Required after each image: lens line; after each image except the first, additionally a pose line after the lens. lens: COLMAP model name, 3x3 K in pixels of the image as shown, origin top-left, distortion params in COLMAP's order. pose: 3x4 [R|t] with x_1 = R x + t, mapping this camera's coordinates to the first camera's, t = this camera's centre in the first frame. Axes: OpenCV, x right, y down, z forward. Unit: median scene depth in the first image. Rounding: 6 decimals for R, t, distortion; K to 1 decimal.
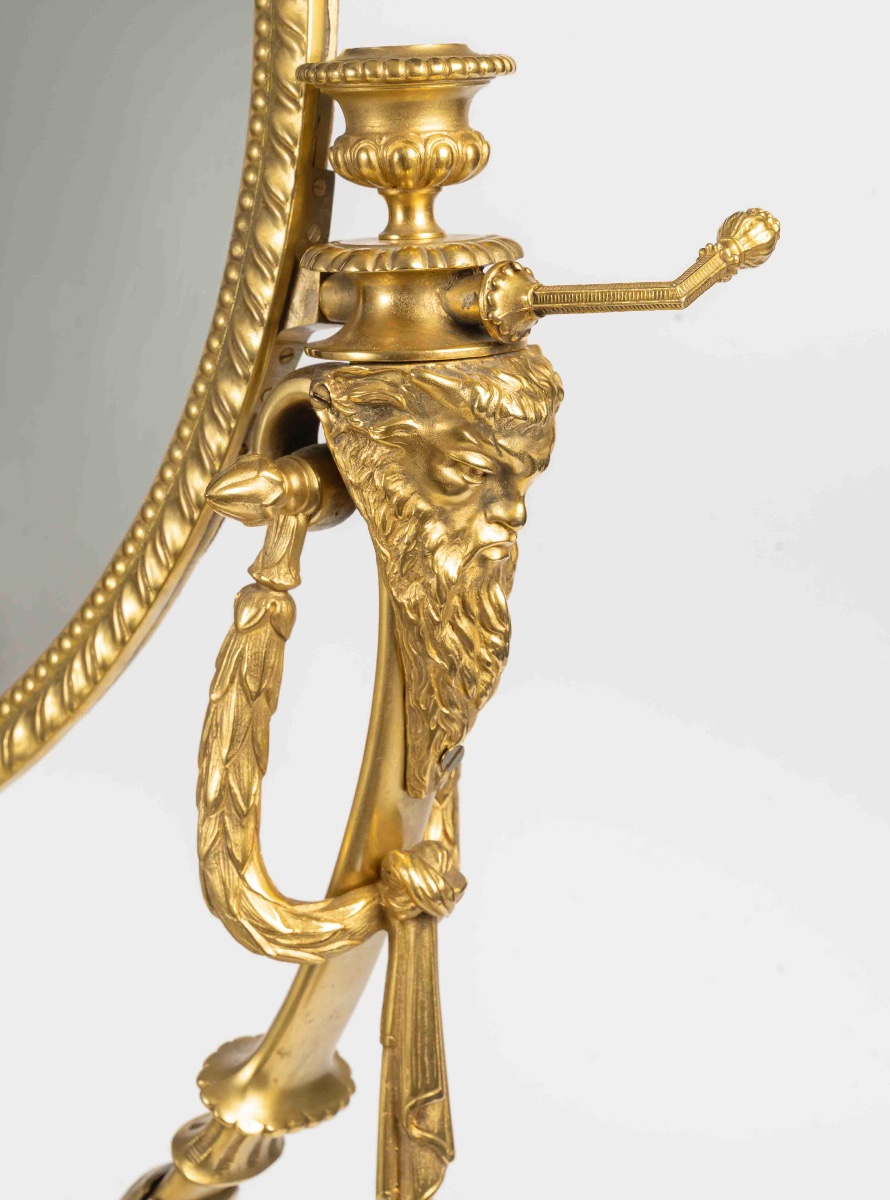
lens RADIAL K [[2616.2, 0, 445.0], [0, 2616.2, 600.0], [0, 0, 1]] dist [0.032044, 0.081743]
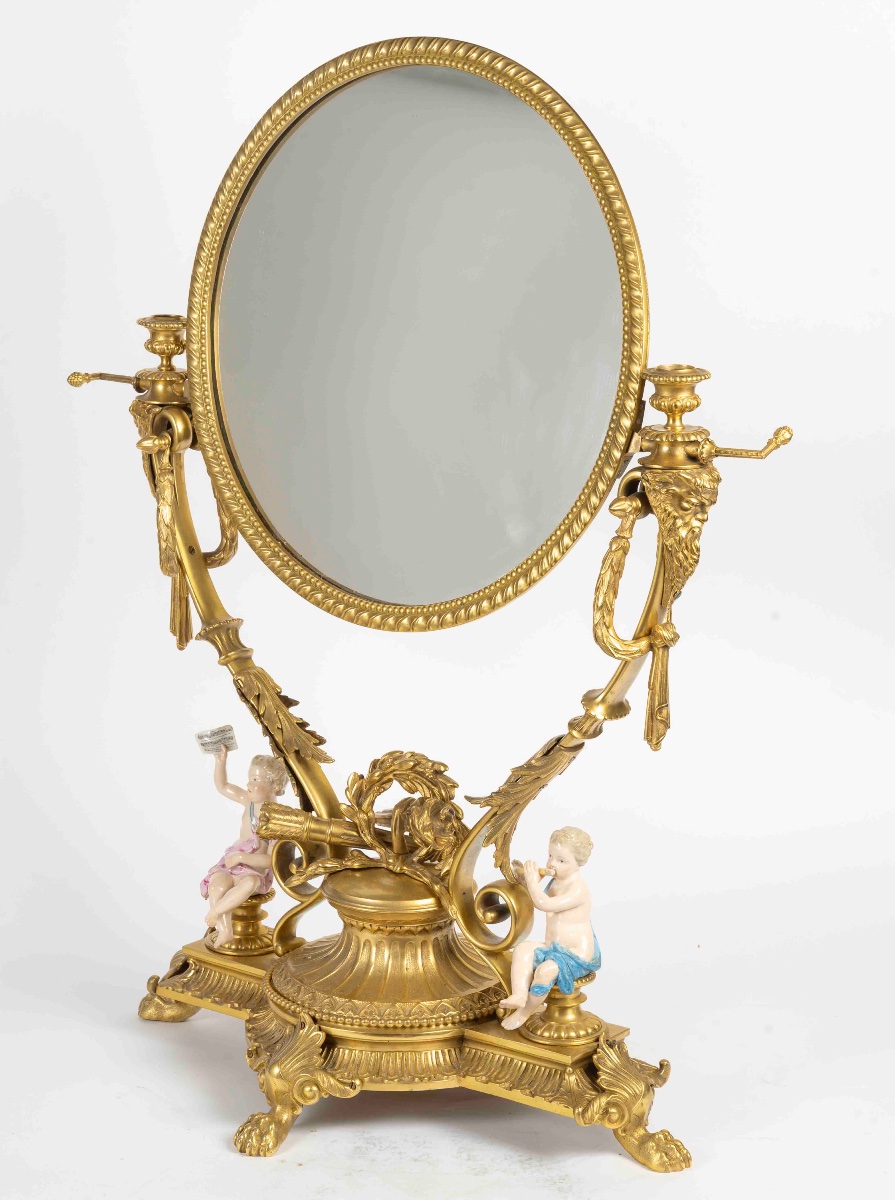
lens RADIAL K [[3050.1, 0, 429.9], [0, 3050.1, 596.0], [0, 0, 1]] dist [0.068102, -0.473229]
pose [[0.997905, 0.034507, 0.054729, -0.489008], [-0.036858, 0.998415, 0.042540, -0.080951], [-0.053174, -0.044468, 0.997595, -2.586760]]
